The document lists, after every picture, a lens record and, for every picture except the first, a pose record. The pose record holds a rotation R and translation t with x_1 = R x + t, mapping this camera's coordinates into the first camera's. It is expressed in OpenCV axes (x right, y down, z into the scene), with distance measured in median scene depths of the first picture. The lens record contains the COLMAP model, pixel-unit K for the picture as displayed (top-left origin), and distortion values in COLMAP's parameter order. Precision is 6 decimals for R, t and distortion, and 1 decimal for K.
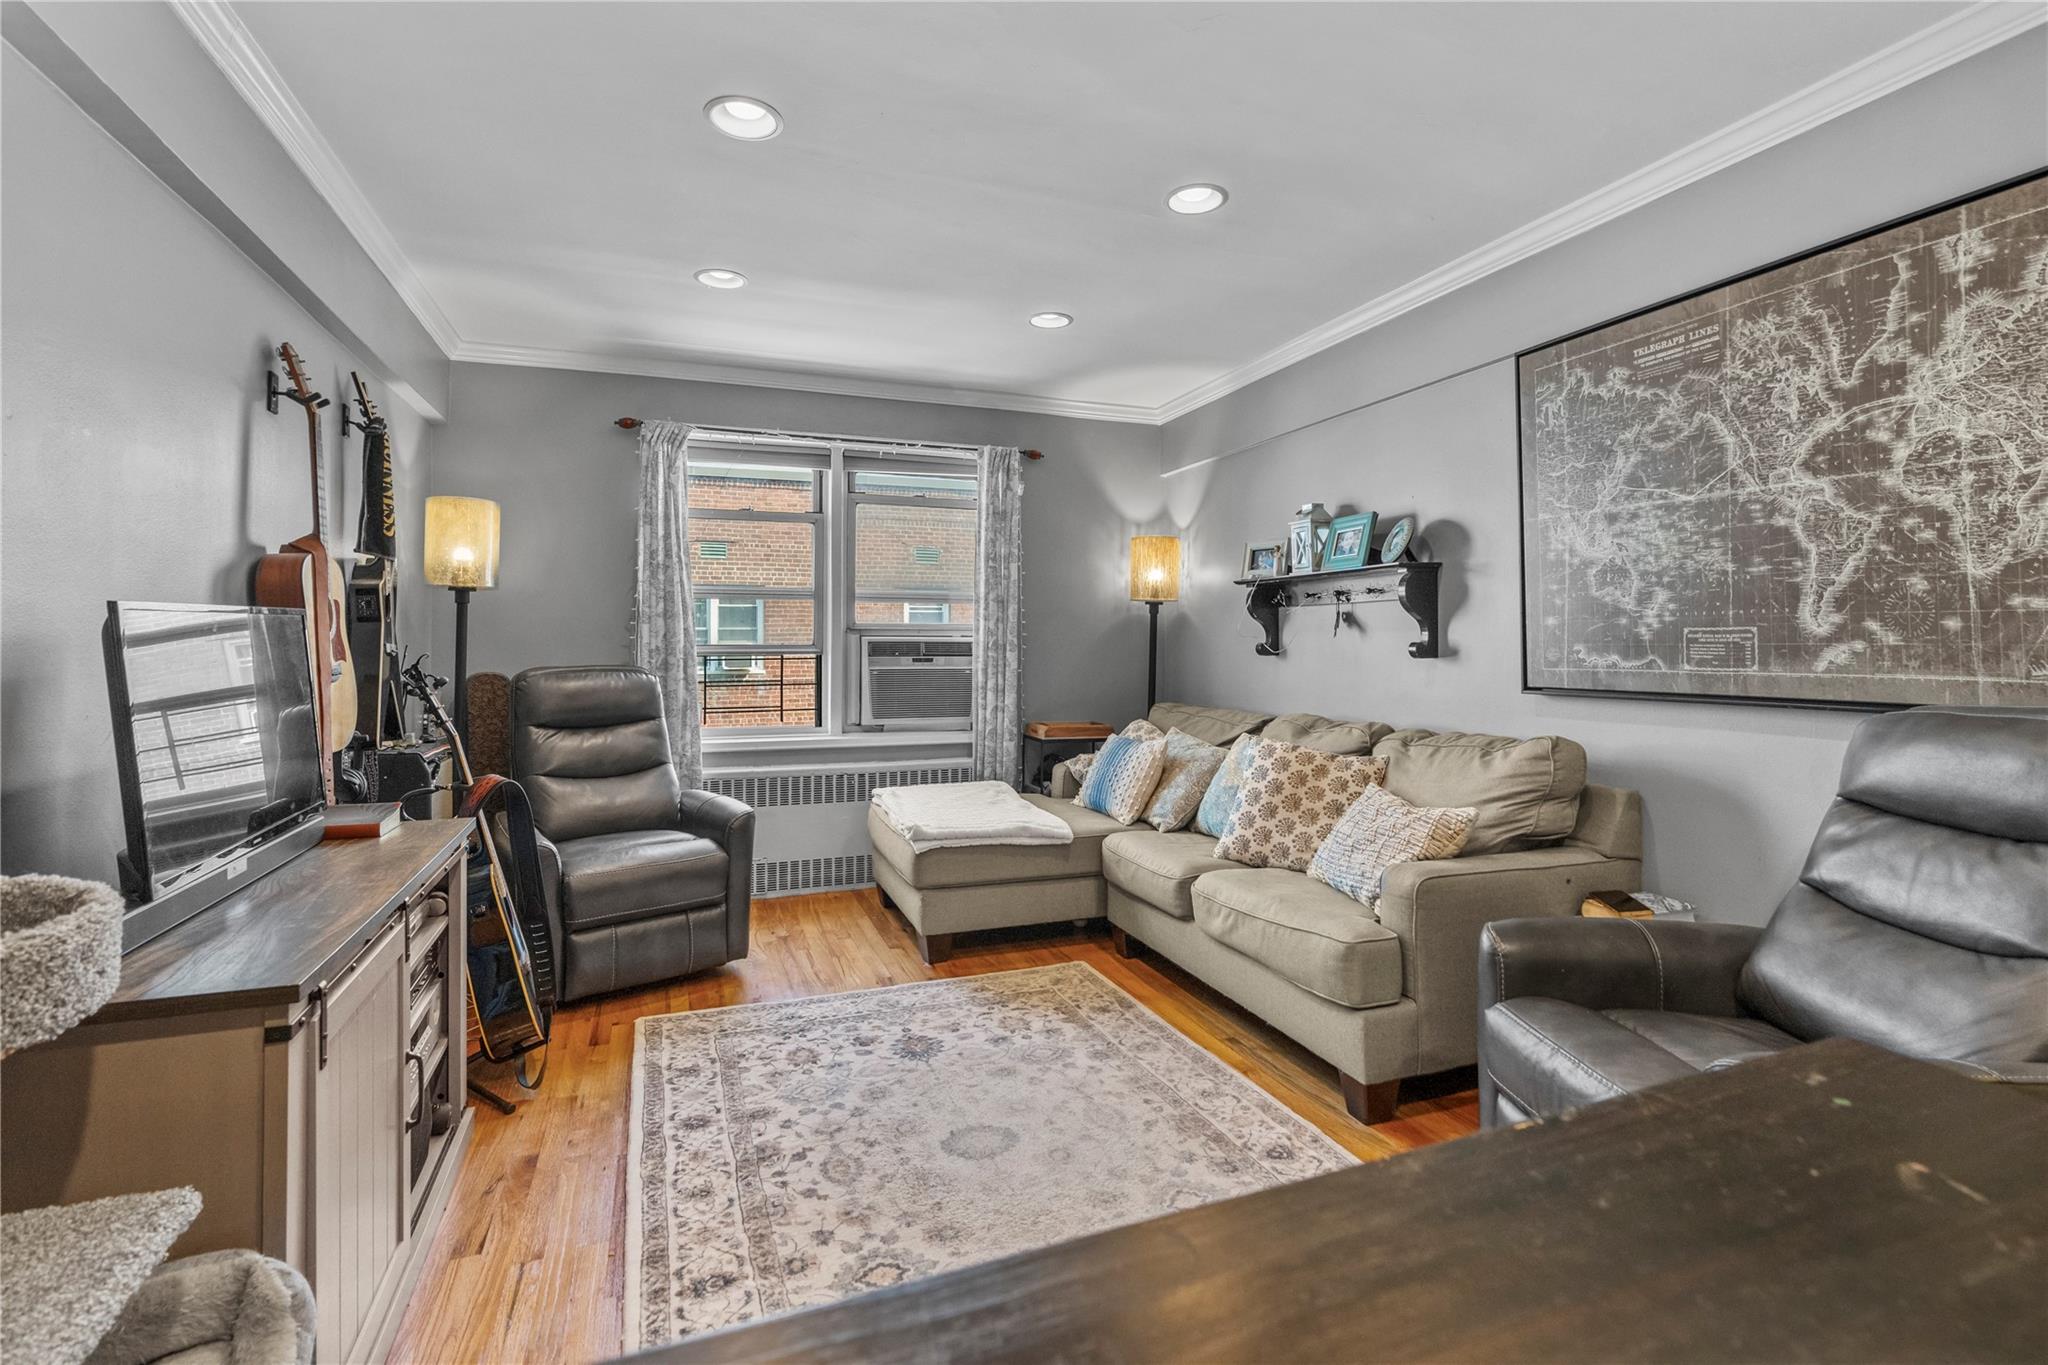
lens RADIAL K [[938.2, 0, 1032.0], [0, 938.2, 635.4], [0, 0, 1]] dist [-0.015012, 0.005940]
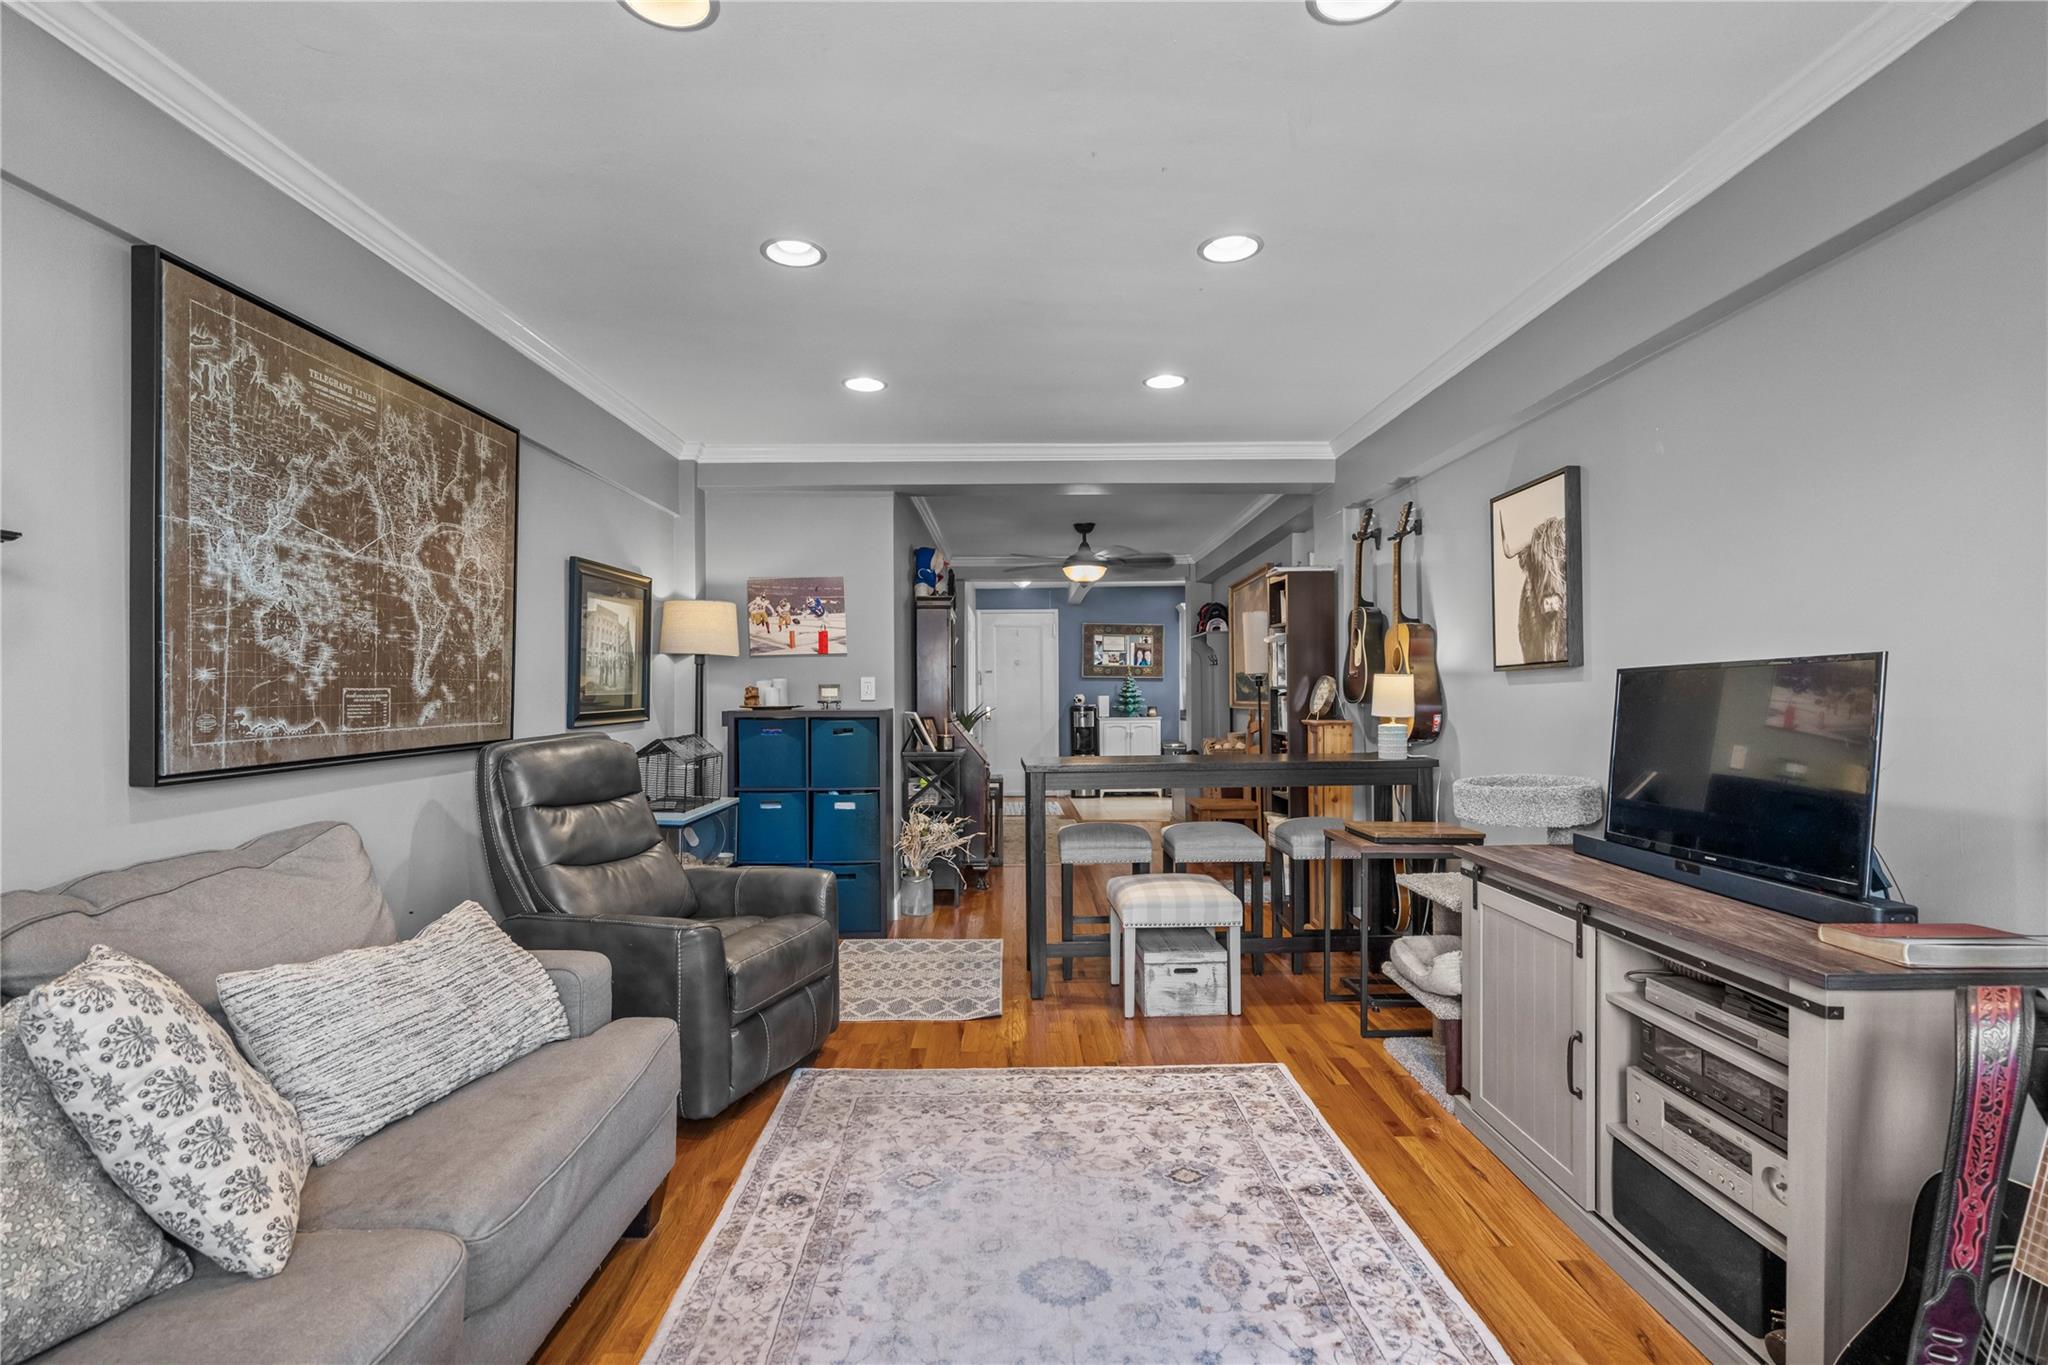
lens RADIAL K [[938.2, 0, 1010.4], [0, 938.2, 701.1], [0, 0, 1]] dist [-0.015012, 0.005940]
pose [[-0.929938, 0.003506, 0.367699, -0.254228], [0.005389, 0.999977, 0.004095, 0.004667], [-0.367676, 0.005790, -0.929936, 1.413301]]
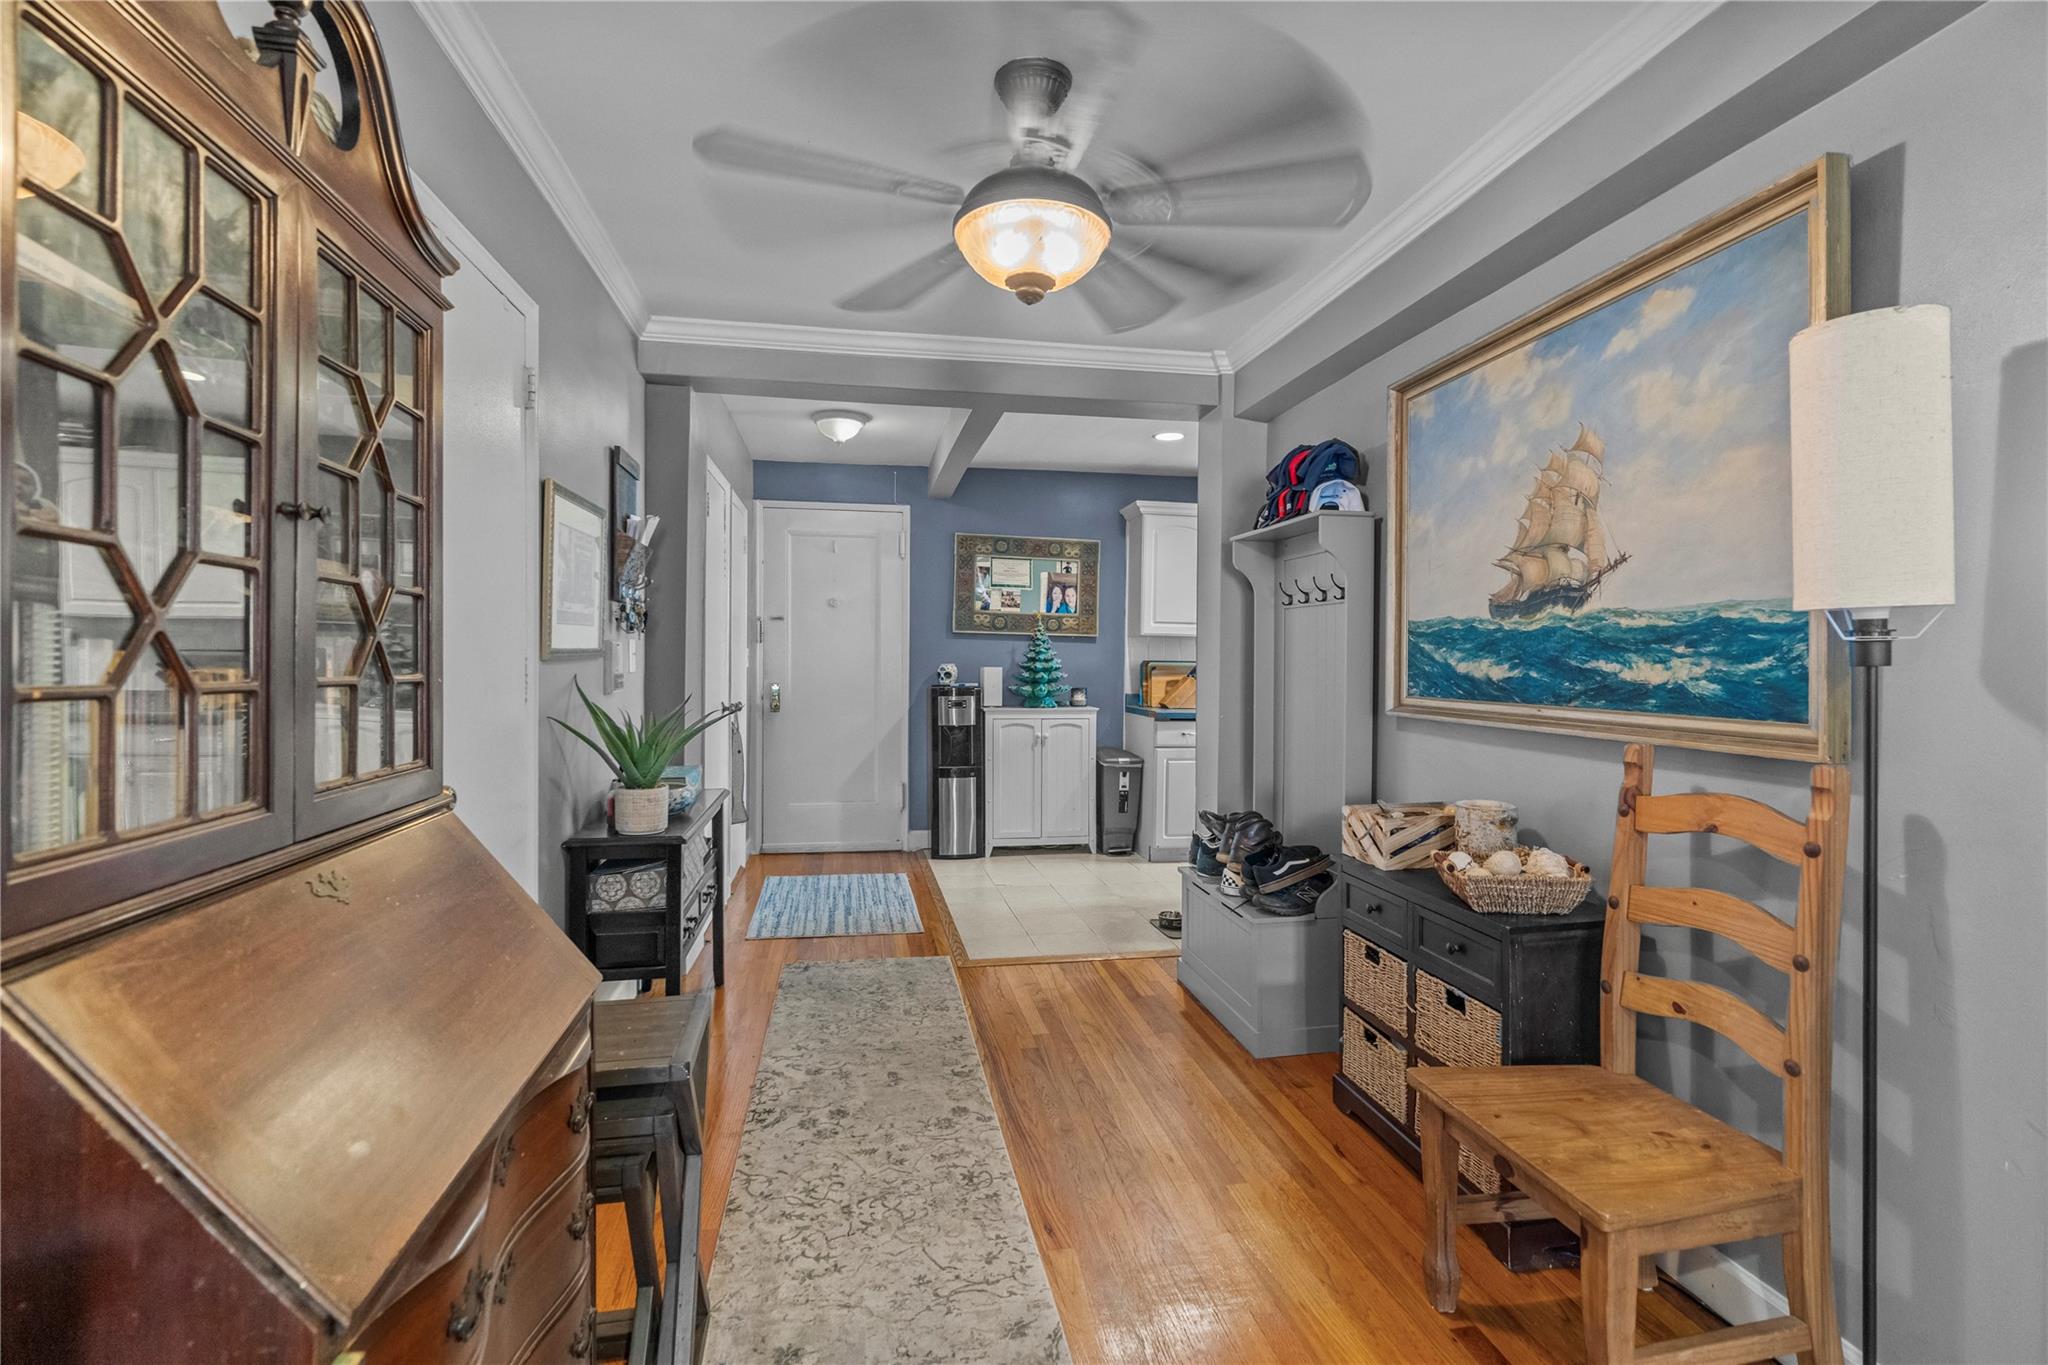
lens RADIAL K [[938.2, 0, 1012.3], [0, 938.2, 667.0], [0, 0, 1]] dist [-0.015012, 0.005940]
pose [[-0.978617, -0.011835, 0.205350, 0.319953], [-0.010233, 0.999908, 0.008861, -0.017950], [-0.205436, 0.006570, -0.978648, -0.231753]]
